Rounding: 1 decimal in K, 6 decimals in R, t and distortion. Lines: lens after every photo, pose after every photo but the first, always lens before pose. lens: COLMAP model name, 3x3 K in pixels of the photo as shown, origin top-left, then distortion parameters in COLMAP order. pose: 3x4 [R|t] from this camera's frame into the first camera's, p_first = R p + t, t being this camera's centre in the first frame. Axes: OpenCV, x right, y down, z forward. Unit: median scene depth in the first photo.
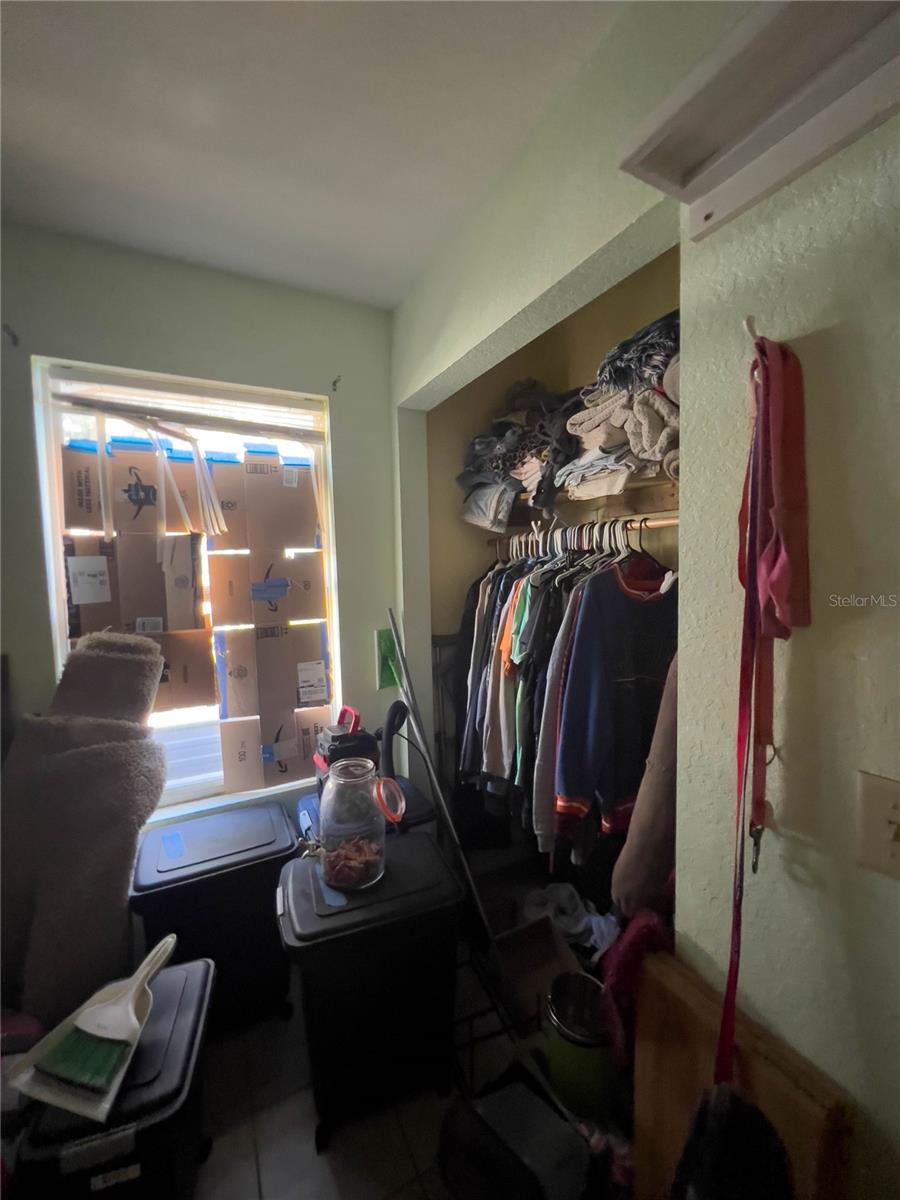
lens RADIAL K [[487.1, 0, 453.6], [0, 487.1, 592.8], [0, 0, 1]] dist [0.004230, -0.000303]
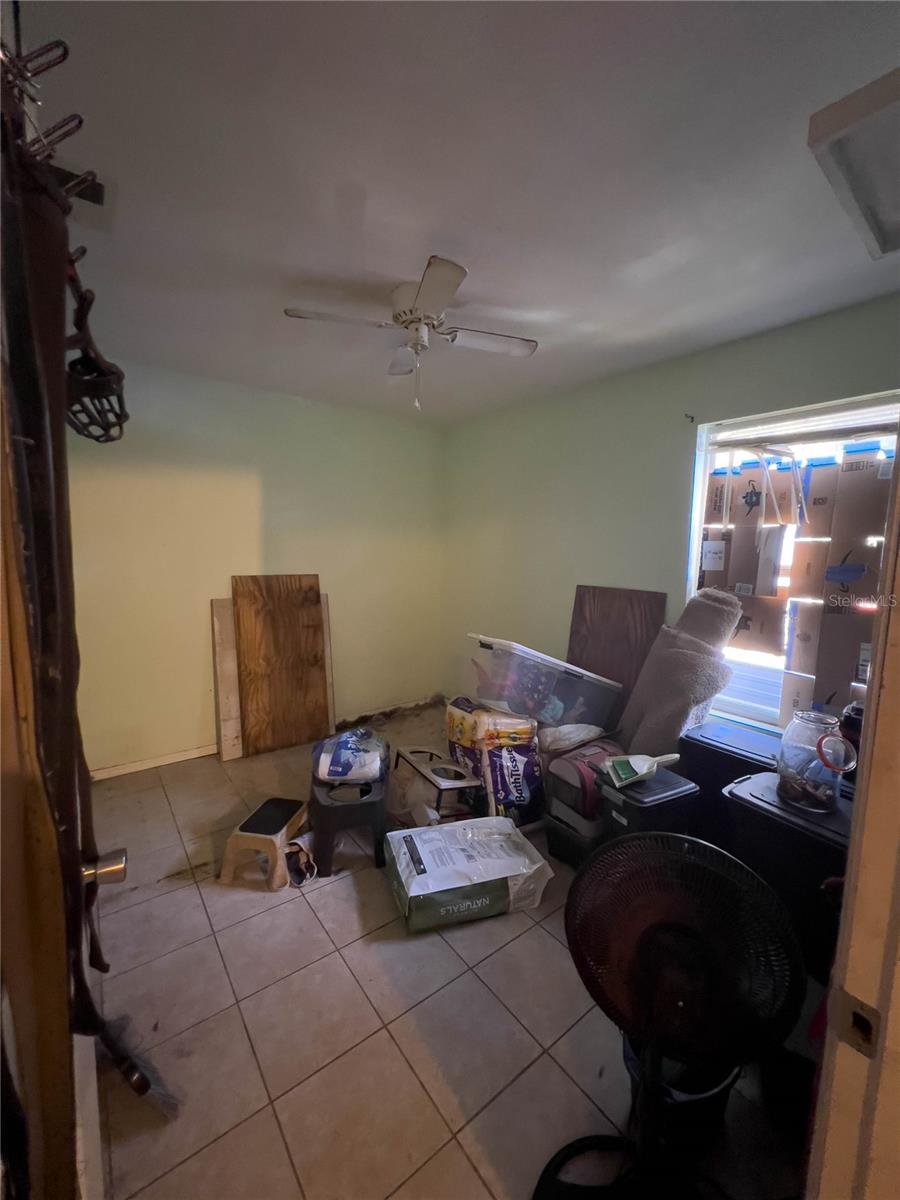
lens RADIAL K [[487.1, 0, 451.4], [0, 487.1, 595.8], [0, 0, 1]] dist [0.004230, -0.000303]
pose [[0.181029, 0.130550, -0.974775, 0.647978], [-0.085304, 0.989499, 0.116679, -0.009692], [0.979771, 0.062030, 0.190264, -0.132758]]
